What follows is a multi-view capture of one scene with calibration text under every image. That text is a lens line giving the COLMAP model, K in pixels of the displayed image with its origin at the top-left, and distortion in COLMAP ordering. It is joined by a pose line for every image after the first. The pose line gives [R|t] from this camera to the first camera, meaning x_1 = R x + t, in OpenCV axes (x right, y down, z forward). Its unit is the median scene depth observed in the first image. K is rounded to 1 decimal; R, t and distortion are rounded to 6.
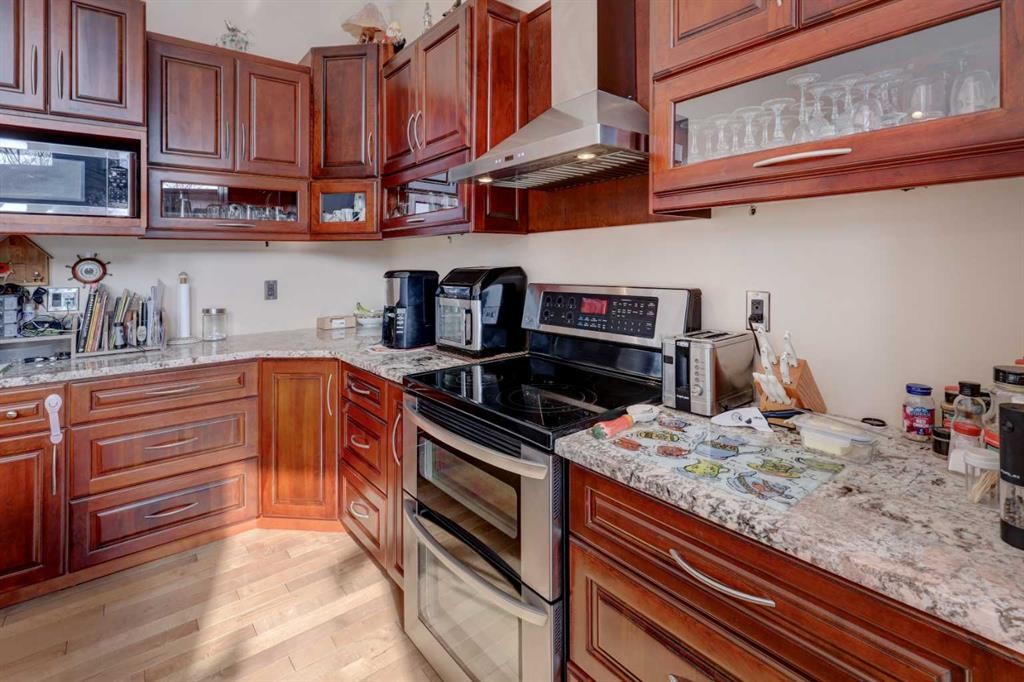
lens RADIAL K [[480.9, 0, 515.7], [0, 480.9, 332.4], [0, 0, 1]] dist [0.001309, -0.000701]
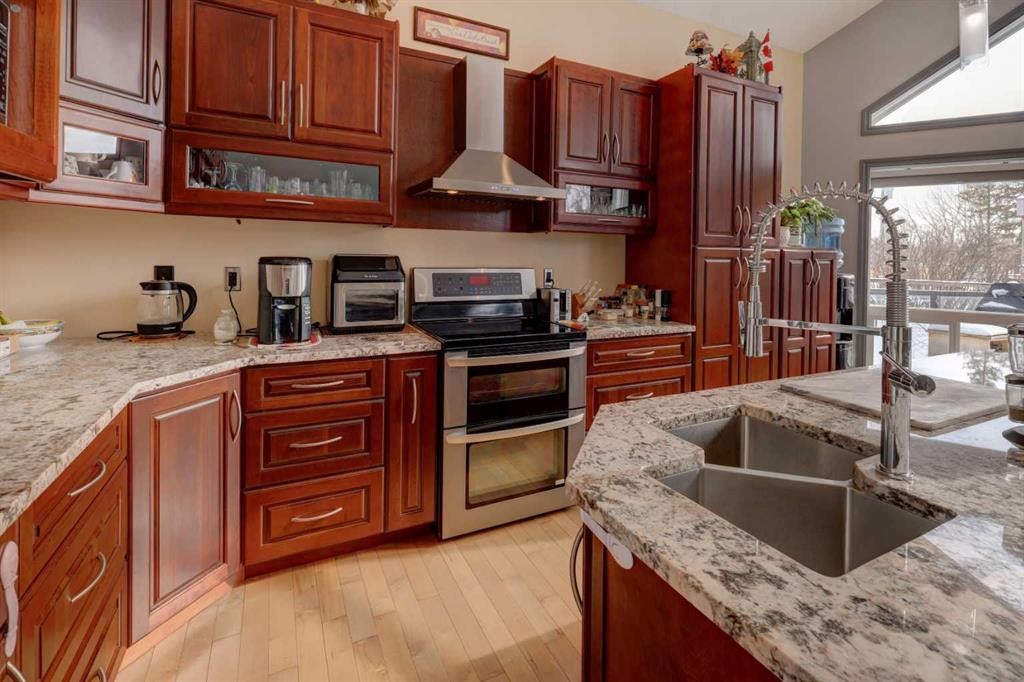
lens RADIAL K [[480.9, 0, 515.7], [0, 480.9, 267.4], [0, 0, 1]] dist [0.001309, -0.000701]
pose [[0.221290, -0.002943, 0.975204, -1.257602], [0.126454, 0.991639, -0.025702, -0.035899], [-0.966975, 0.129006, 0.219812, 0.454301]]
